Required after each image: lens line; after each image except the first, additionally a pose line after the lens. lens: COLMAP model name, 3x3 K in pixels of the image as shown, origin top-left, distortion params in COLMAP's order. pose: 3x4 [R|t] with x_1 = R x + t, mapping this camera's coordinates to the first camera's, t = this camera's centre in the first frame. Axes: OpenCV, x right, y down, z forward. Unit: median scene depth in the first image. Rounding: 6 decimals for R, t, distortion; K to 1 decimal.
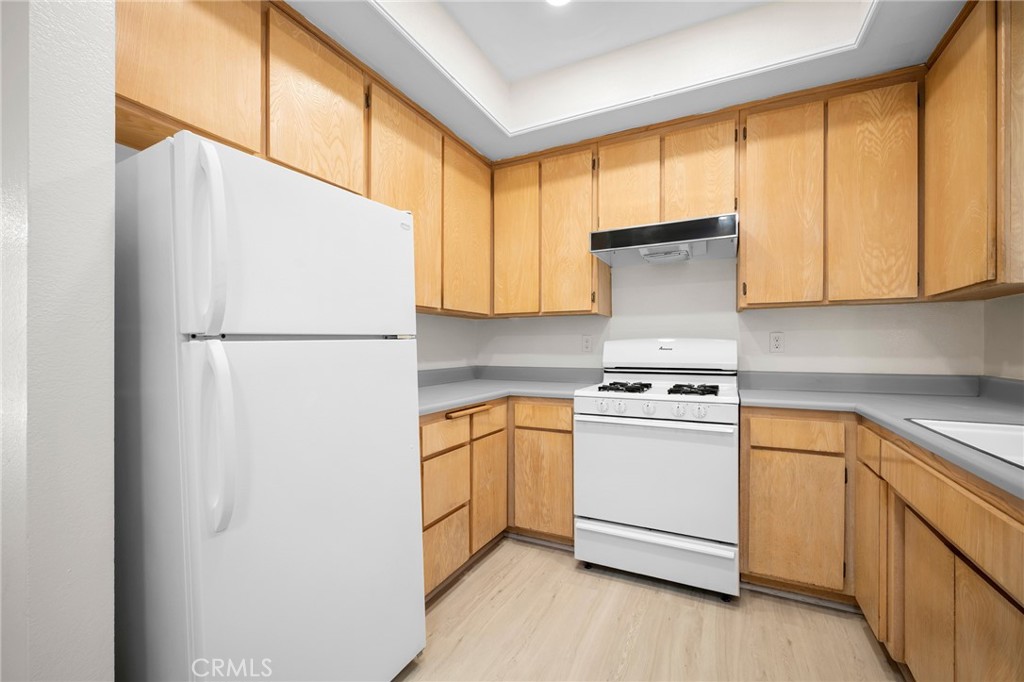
lens RADIAL K [[427.1, 0, 512.0], [0, 427.1, 341.0], [0, 0, 1]] dist [0.000493, 0.000694]
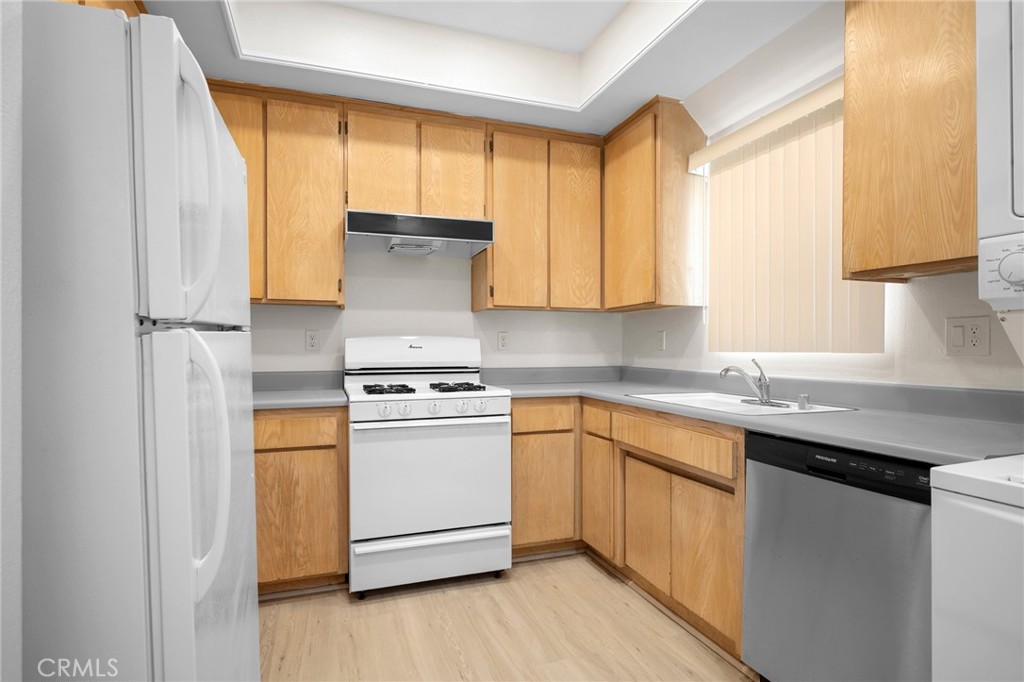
lens RADIAL K [[551.8, 0, 512.0], [0, 551.8, 341.0], [0, 0, 1]] dist [-0.000751, -0.000335]
pose [[0.685009, 0.010799, 0.728455, -0.455031], [-0.009966, 0.999935, -0.005453, 0.010621], [-0.728467, -0.003524, 0.685072, 0.011417]]
